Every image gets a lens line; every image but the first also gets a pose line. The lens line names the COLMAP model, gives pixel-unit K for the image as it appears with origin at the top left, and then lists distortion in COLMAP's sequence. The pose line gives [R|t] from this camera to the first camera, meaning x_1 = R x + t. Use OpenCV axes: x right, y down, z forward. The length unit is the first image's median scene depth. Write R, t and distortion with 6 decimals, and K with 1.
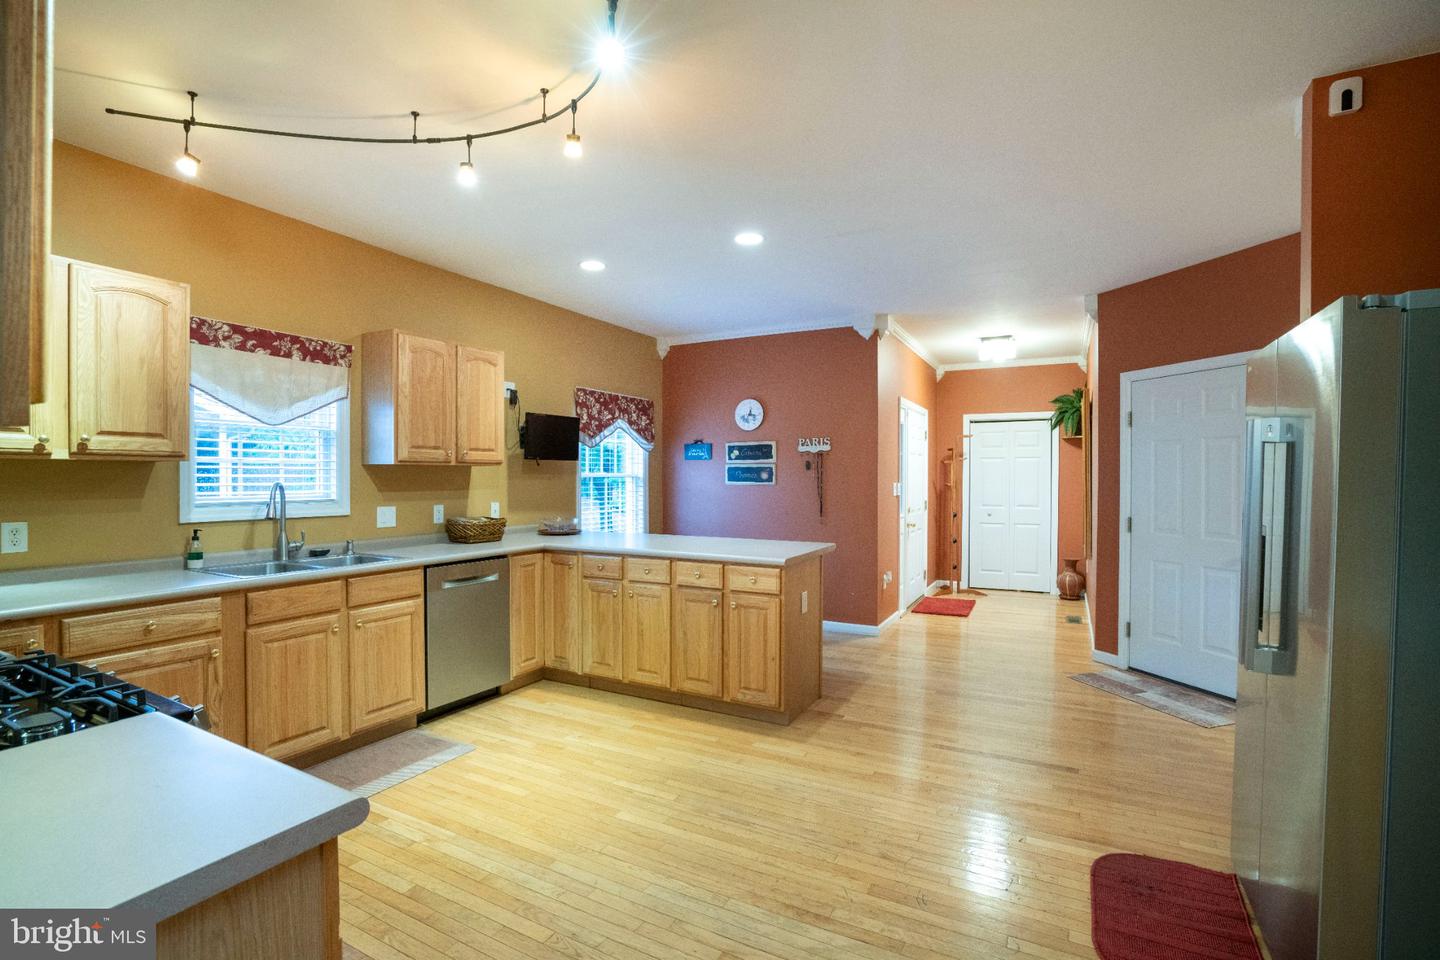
lens RADIAL K [[665.7, 0, 716.3], [0, 665.7, 482.3], [0, 0, 1]] dist [-0.055921, 0.020634]
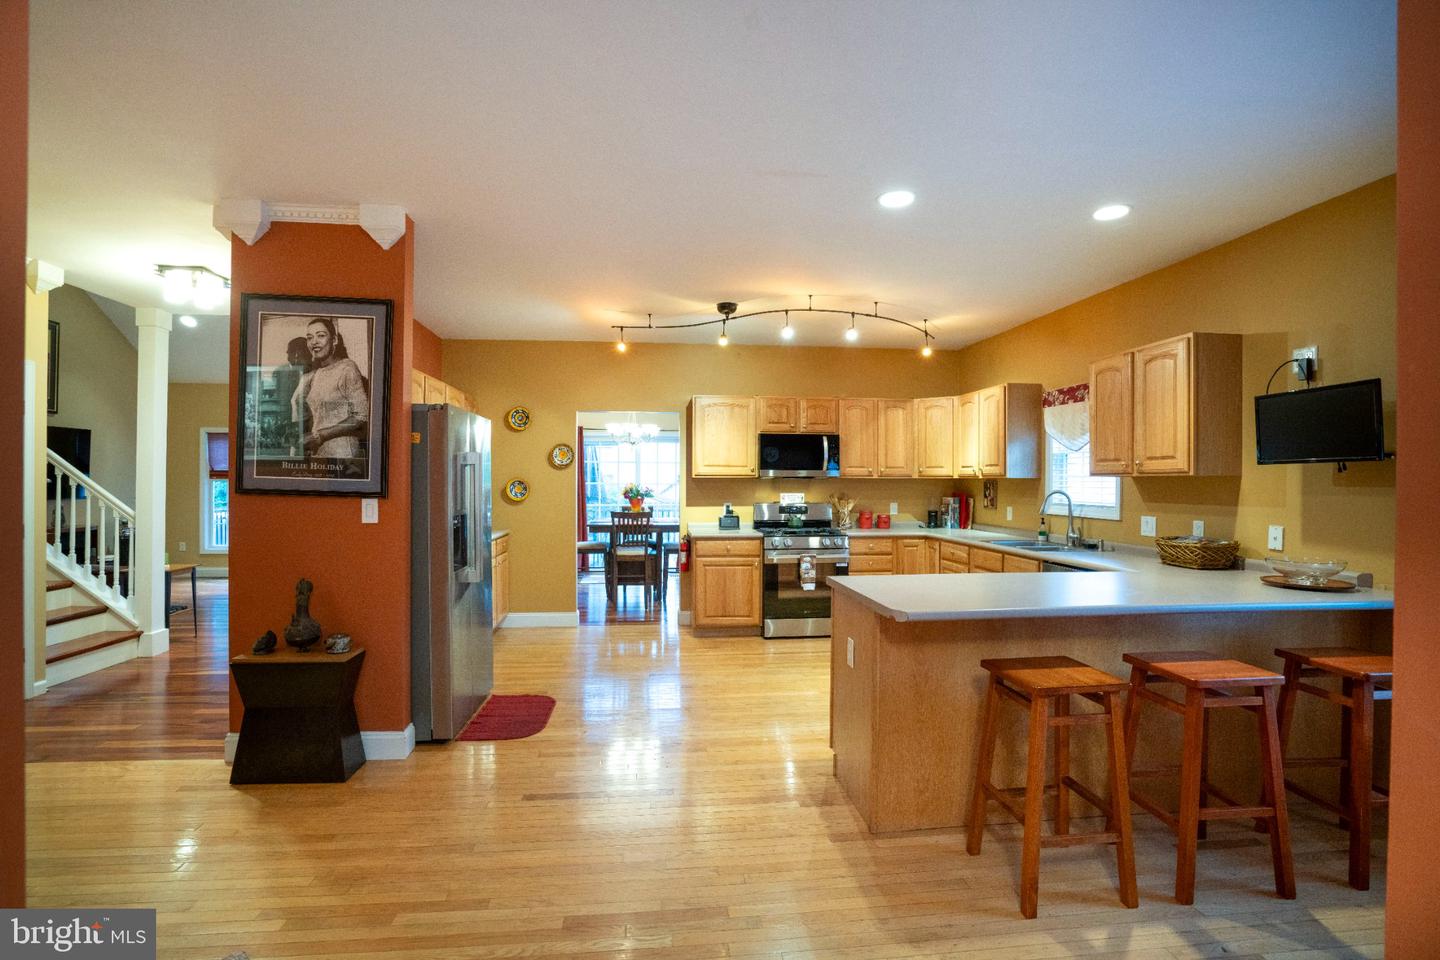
lens RADIAL K [[665.7, 0, 721.7], [0, 665.7, 482.9], [0, 0, 1]] dist [-0.055921, 0.020634]
pose [[-0.823103, -0.006851, -0.567851, 0.622443], [-0.014031, 0.999867, 0.008275, -0.015098], [0.567719, 0.014779, -0.823090, 1.400545]]
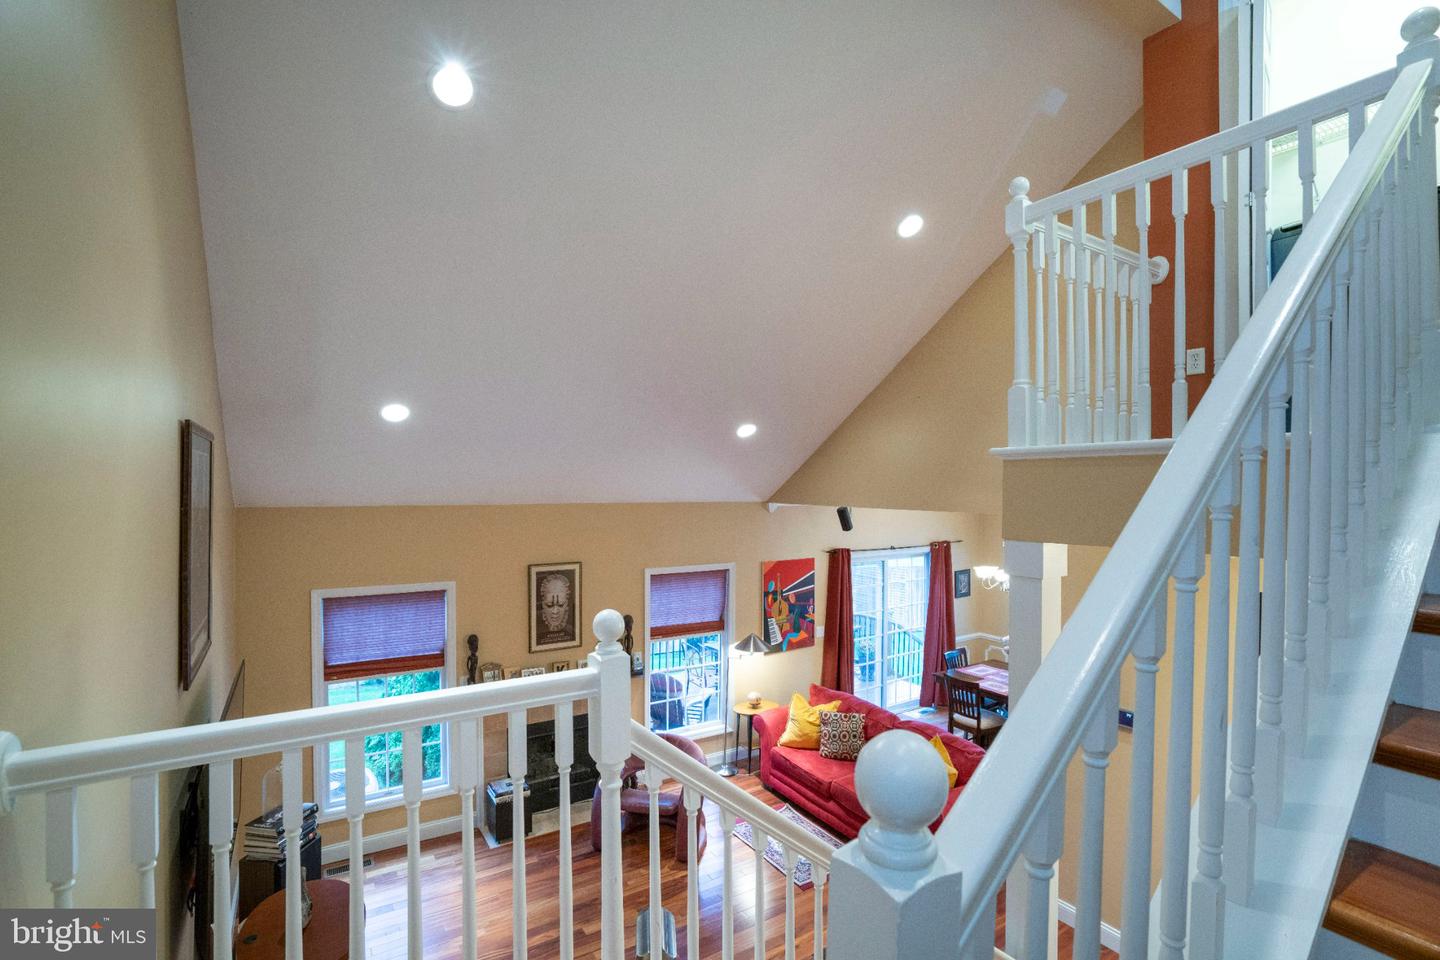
lens RADIAL K [[665.7, 0, 720.1], [0, 665.7, 487.8], [0, 0, 1]] dist [-0.055921, 0.020634]
pose [[-0.488524, 0.002878, -0.872546, 1.499826], [-0.017357, 0.999765, 0.013016, -0.372961], [0.872378, 0.021503, -0.488359, -0.185582]]
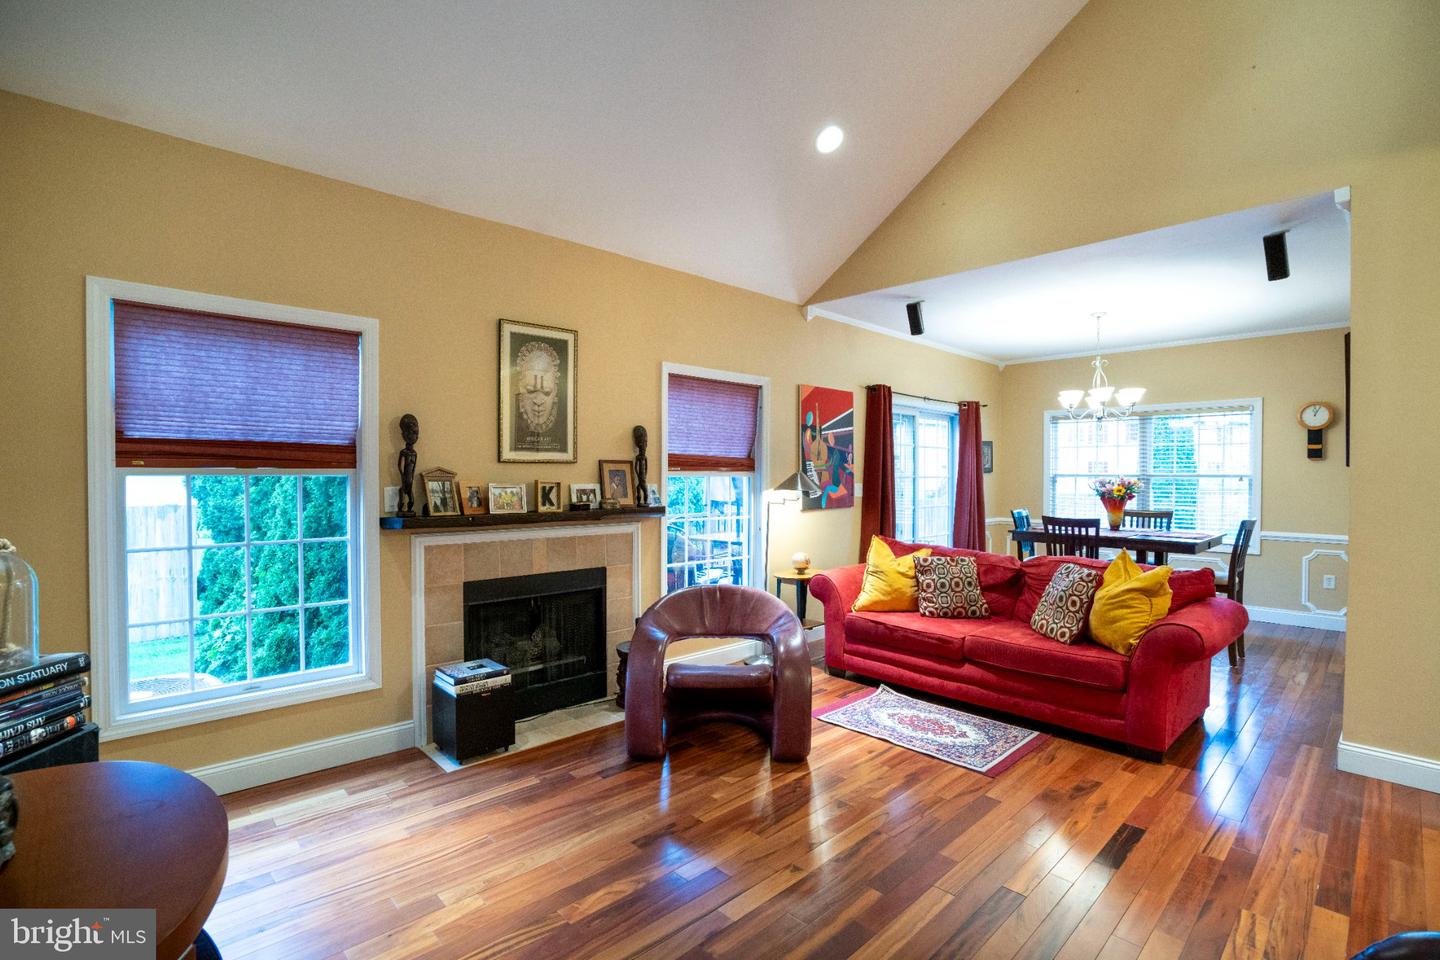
lens RADIAL K [[665.7, 0, 719.9], [0, 665.7, 485.9], [0, 0, 1]] dist [-0.055921, 0.020634]
pose [[-0.313247, 0.013830, -0.949571, 1.209647], [-0.017546, 0.999639, 0.020347, 0.010043], [0.949510, 0.023035, -0.312891, -0.666651]]
